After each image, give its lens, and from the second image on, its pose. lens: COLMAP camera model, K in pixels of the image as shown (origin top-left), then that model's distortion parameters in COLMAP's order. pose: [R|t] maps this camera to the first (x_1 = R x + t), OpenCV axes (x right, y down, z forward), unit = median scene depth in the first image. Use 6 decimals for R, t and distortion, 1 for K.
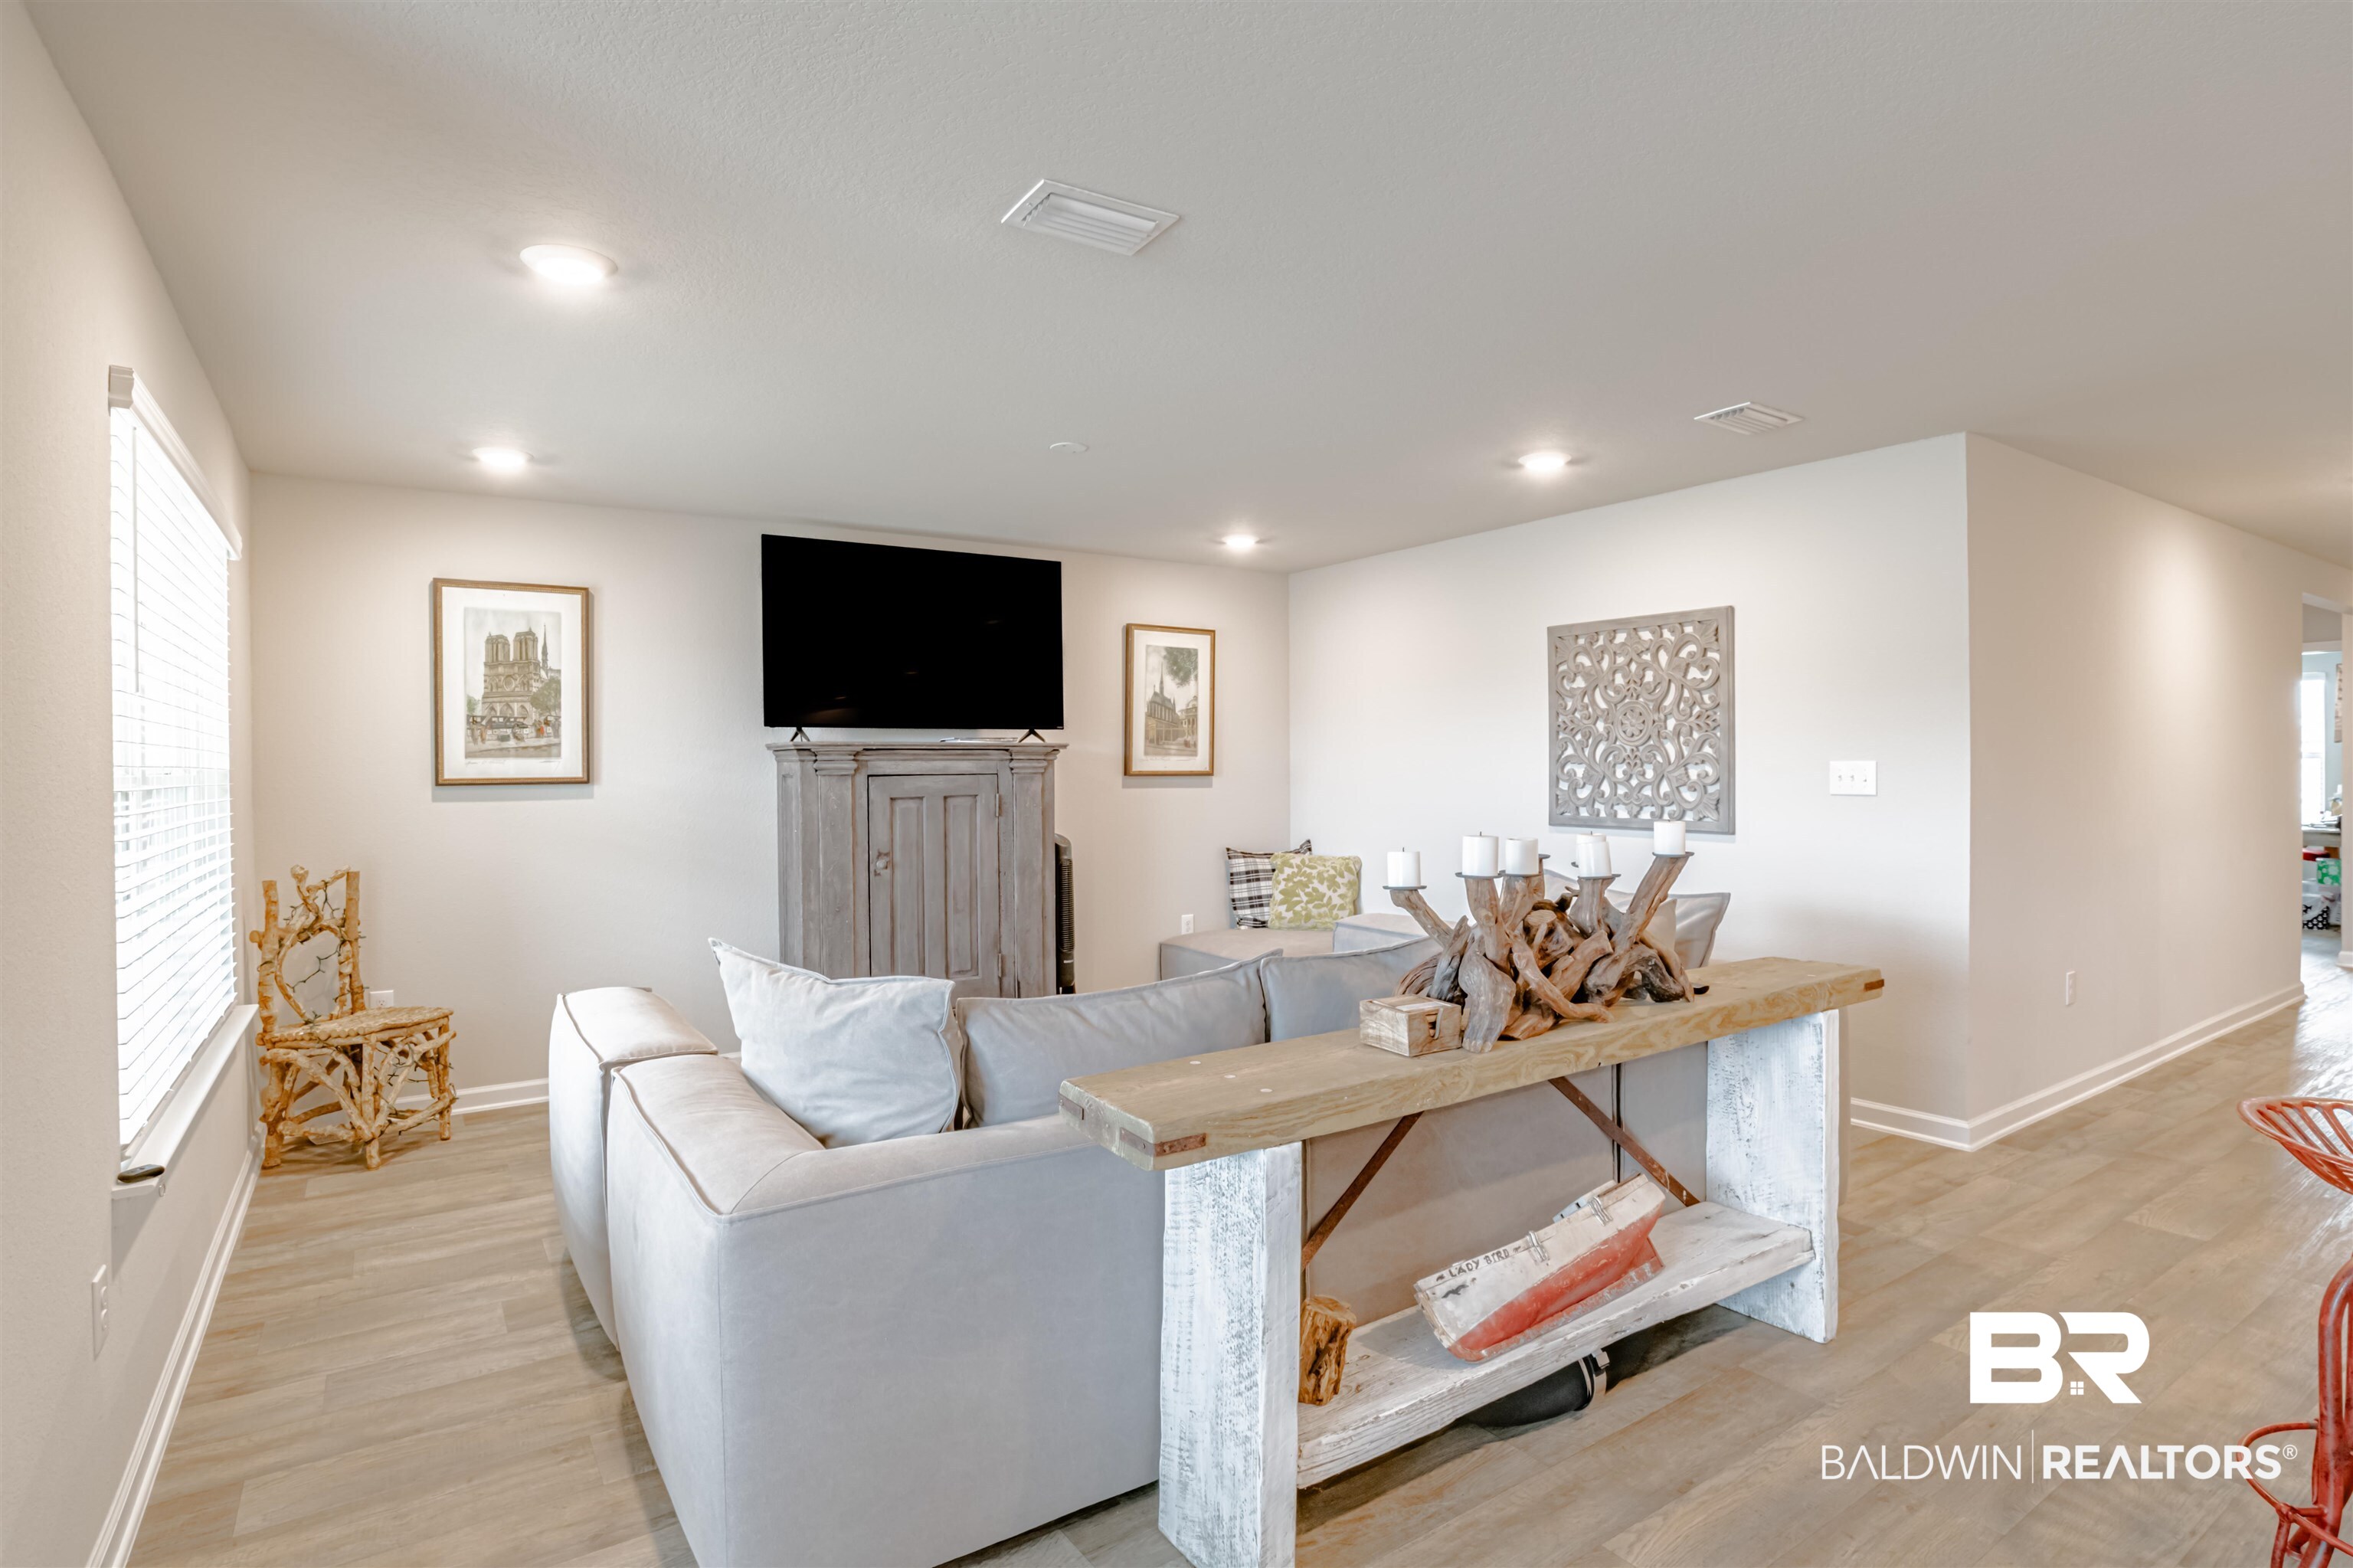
lens RADIAL K [[1168.7, 0, 1193.1], [0, 1168.7, 782.8], [0, 0, 1]] dist [-0.048748, 0.018201]
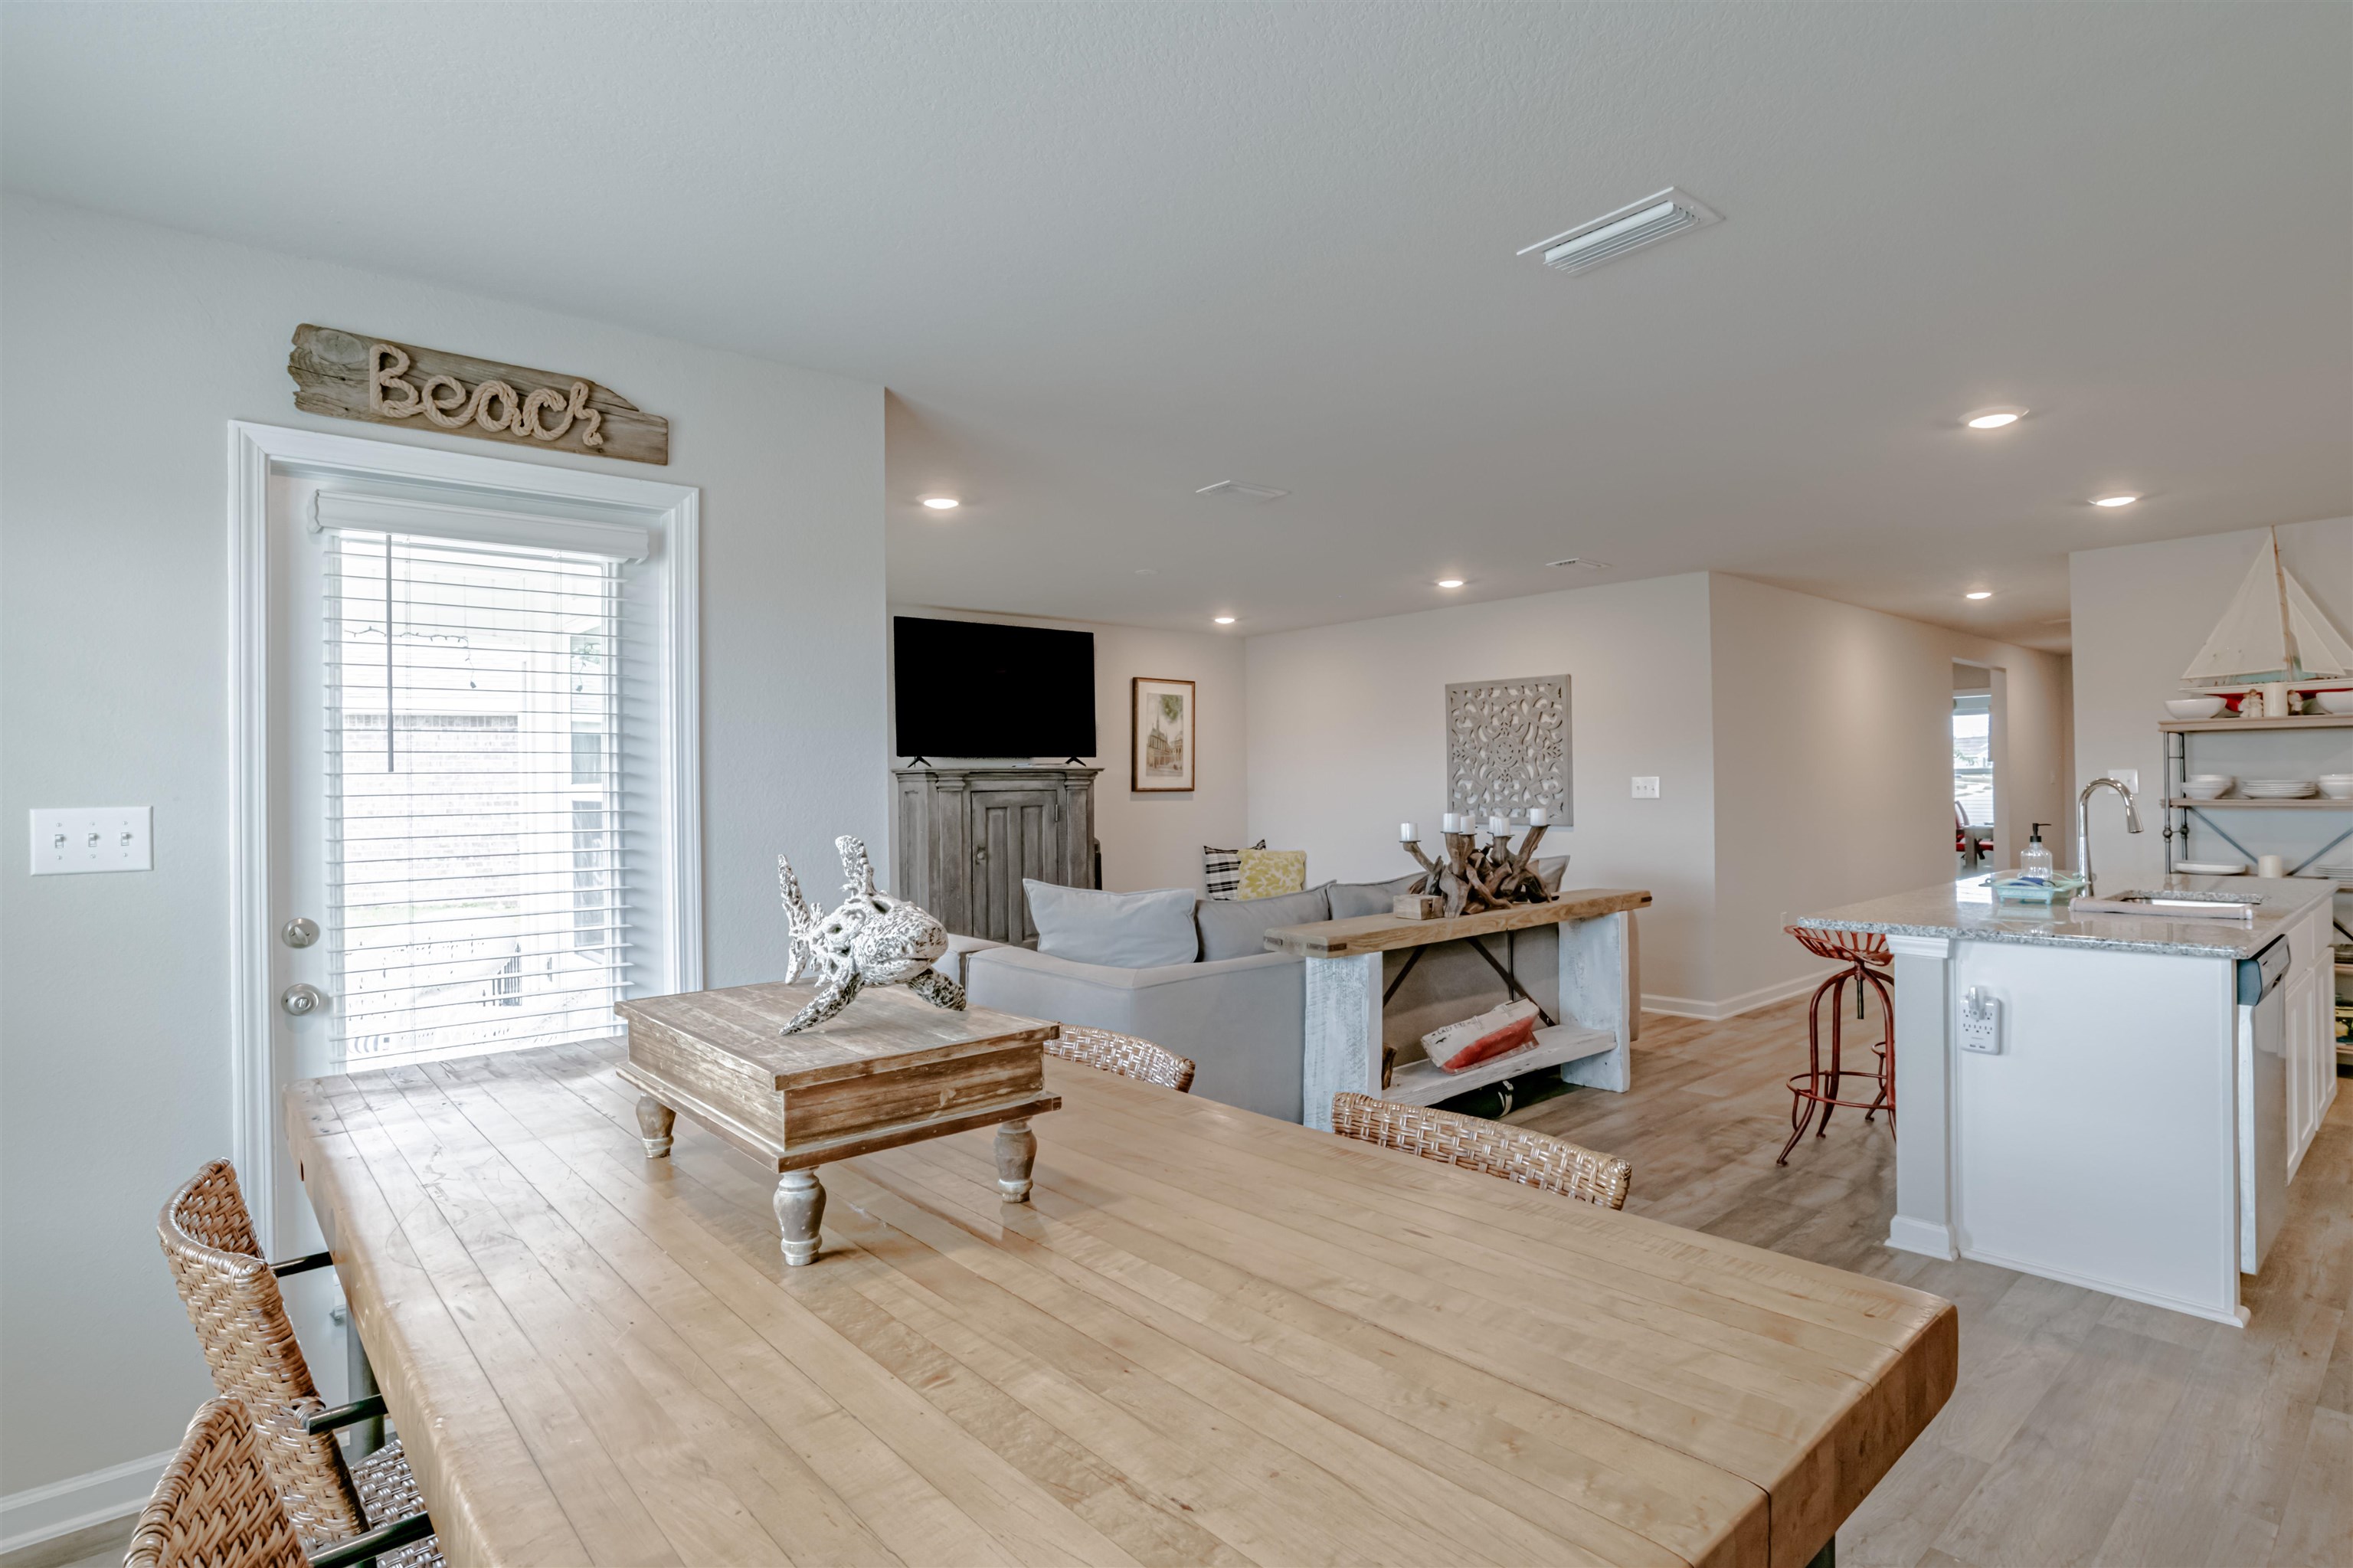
lens RADIAL K [[1168.7, 0, 1187.3], [0, 1168.7, 787.2], [0, 0, 1]] dist [-0.048748, 0.018201]
pose [[0.993427, -0.006557, 0.114280, -0.238891], [0.008161, 0.999875, -0.013577, 0.012270], [-0.114176, 0.014420, 0.993356, -0.525024]]
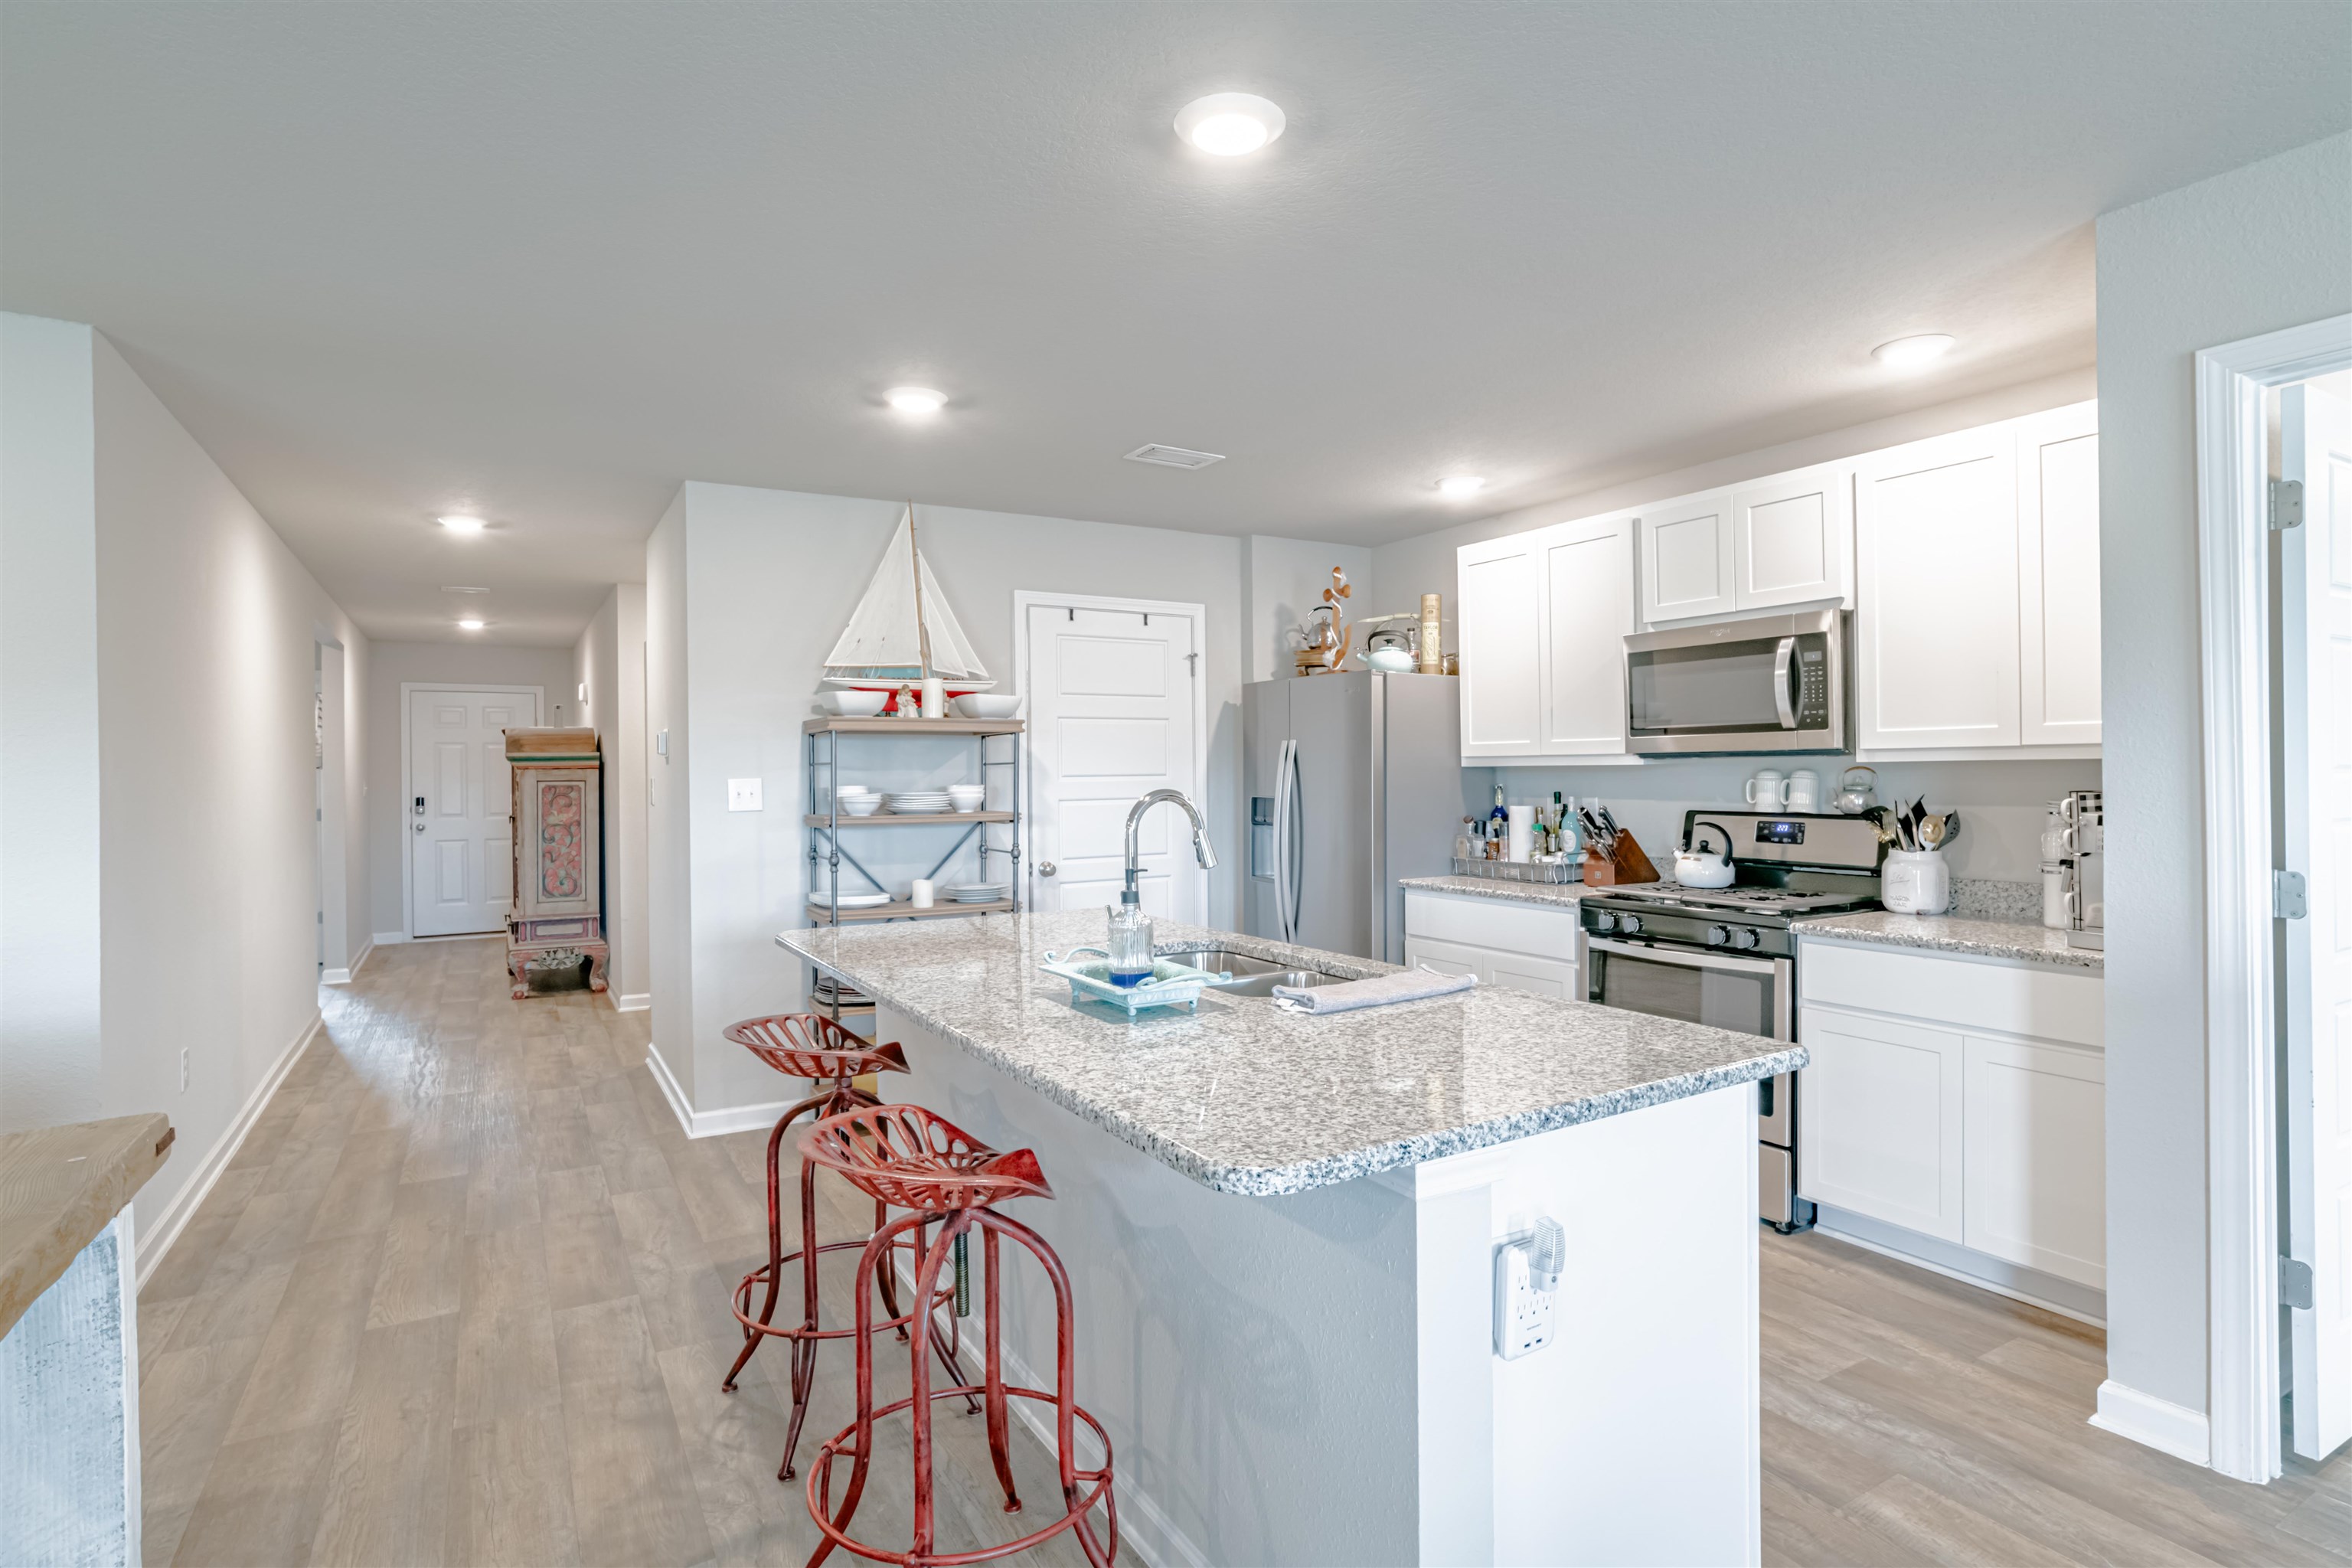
lens RADIAL K [[1168.2, 0, 1210.8], [0, 1168.2, 768.1], [0, 0, 1]] dist [-0.048748, 0.018201]
pose [[0.030682, 0.014331, 0.999426, -0.006200], [0.021771, 0.999650, -0.015002, -0.003627], [-0.999292, 0.022219, 0.030359, 0.287866]]
